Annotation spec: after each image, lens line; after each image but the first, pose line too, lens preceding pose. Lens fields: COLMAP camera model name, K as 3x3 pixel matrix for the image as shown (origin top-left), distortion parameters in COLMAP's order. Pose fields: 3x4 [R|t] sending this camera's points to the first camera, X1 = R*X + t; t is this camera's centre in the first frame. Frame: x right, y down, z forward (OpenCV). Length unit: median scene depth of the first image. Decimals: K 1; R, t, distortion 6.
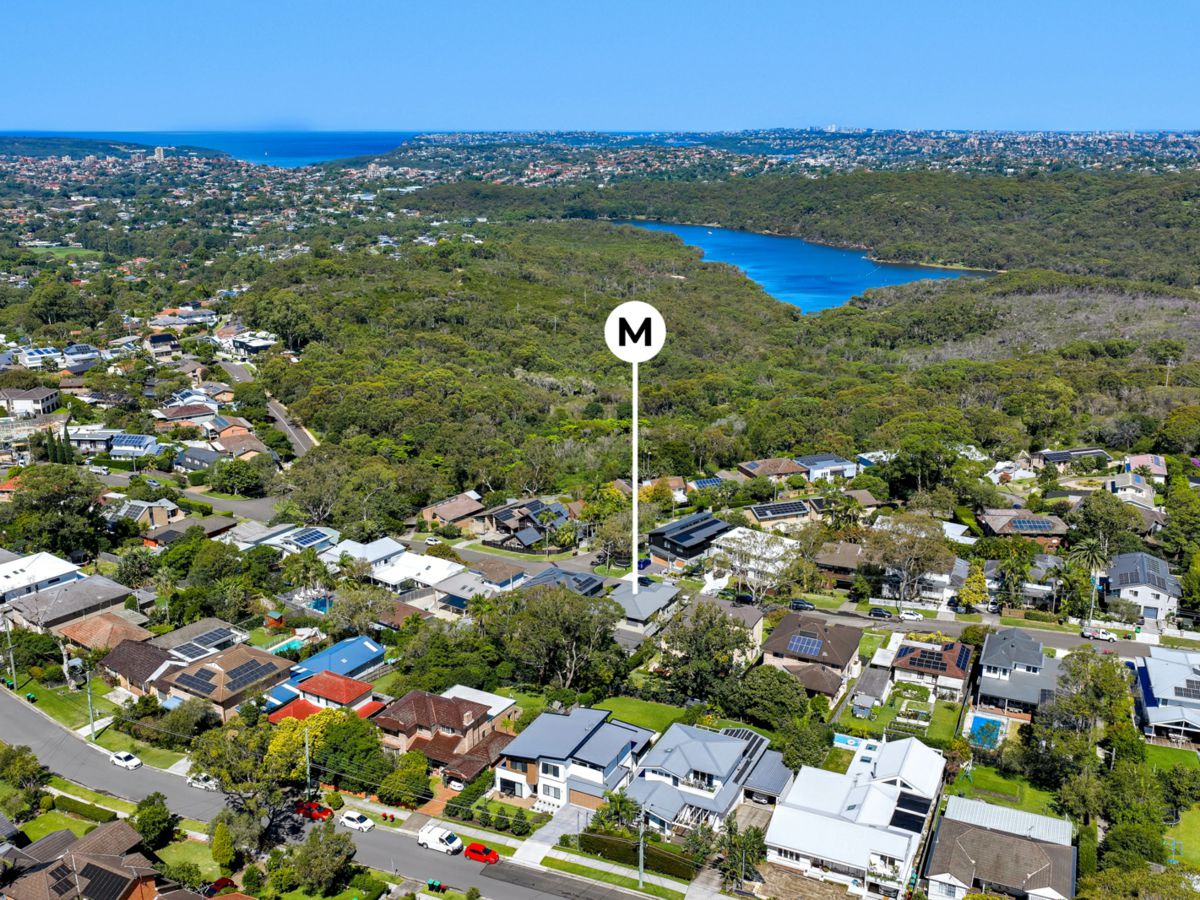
lens RADIAL K [[1195.4, 0, 600.0], [0, 1195.4, 450.0], [0, 0, 1]] dist [0.024698, -0.062069]
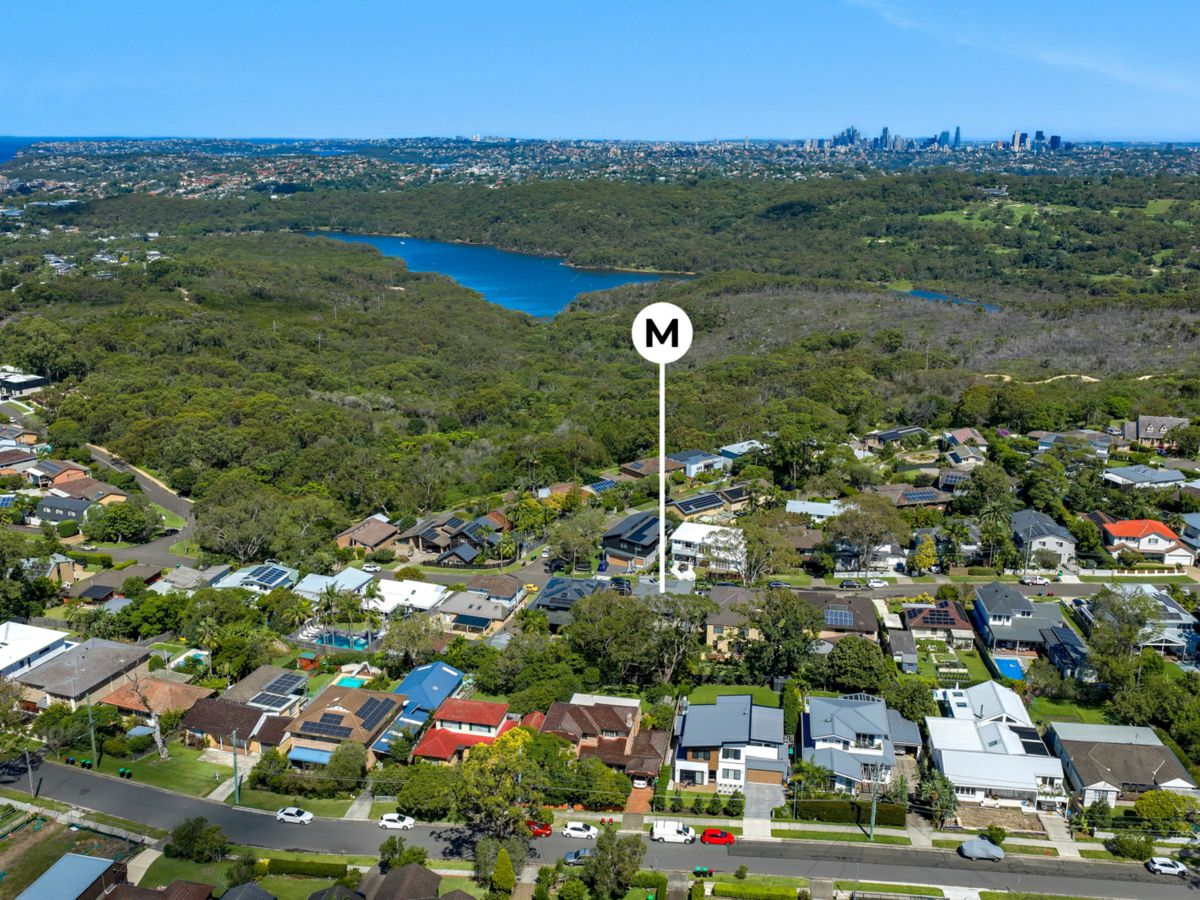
lens RADIAL K [[1195.4, 0, 600.0], [0, 1195.4, 450.0], [0, 0, 1]] dist [0.024698, -0.062069]
pose [[0.947806, -0.076915, 0.309432, -0.274424], [0.078479, 0.996888, 0.007409, -0.013493], [-0.309039, 0.017262, 0.950893, 0.003904]]
